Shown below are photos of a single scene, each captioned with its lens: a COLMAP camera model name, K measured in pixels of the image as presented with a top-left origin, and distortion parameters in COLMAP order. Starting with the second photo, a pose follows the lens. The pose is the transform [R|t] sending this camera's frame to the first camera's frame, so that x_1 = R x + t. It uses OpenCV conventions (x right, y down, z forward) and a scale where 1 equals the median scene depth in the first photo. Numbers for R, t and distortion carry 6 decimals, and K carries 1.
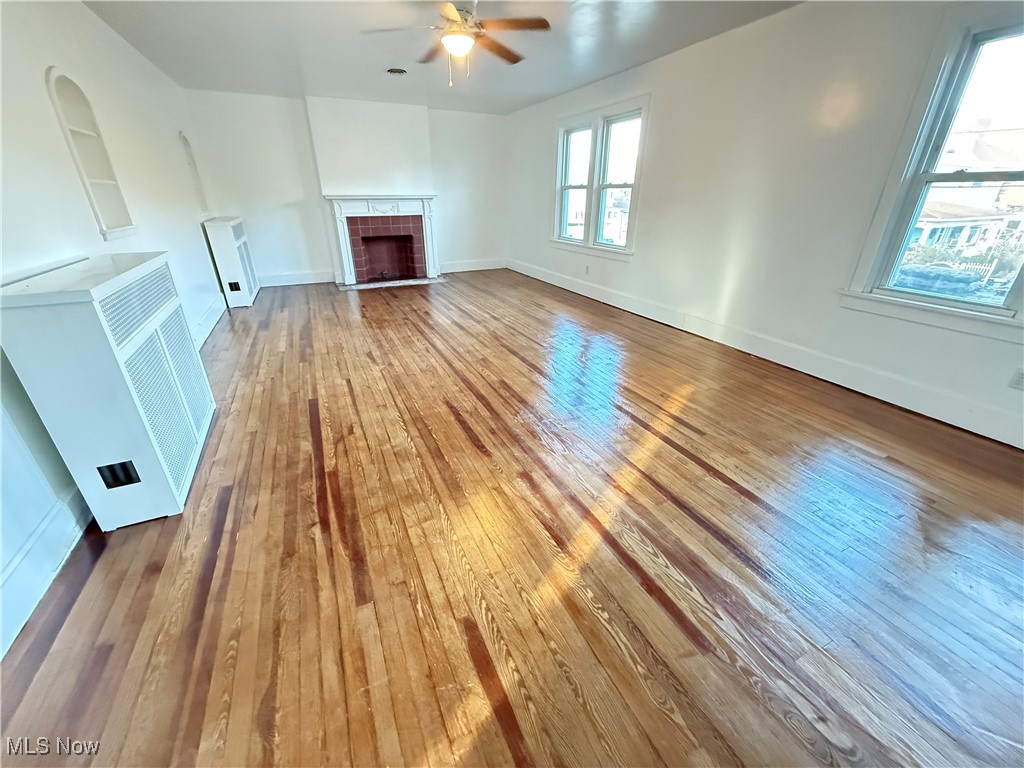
lens RADIAL K [[409.2, 0, 509.4], [0, 409.2, 382.2], [0, 0, 1]] dist [0.001018, -0.000078]
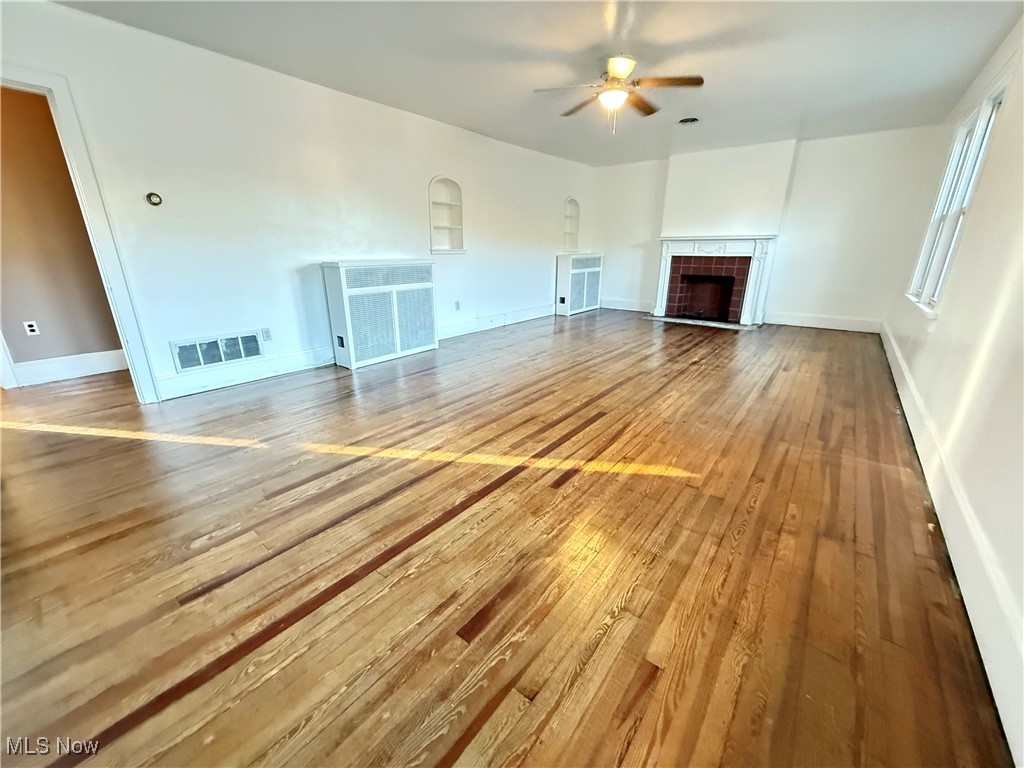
lens RADIAL K [[409.2, 0, 509.2], [0, 409.2, 384.0], [0, 0, 1]] dist [0.001018, -0.000078]
pose [[0.438872, 0.283786, -0.852559, 0.744345], [-0.374549, 0.920234, 0.113506, -0.086526], [0.816765, 0.269510, 0.510156, 0.307015]]
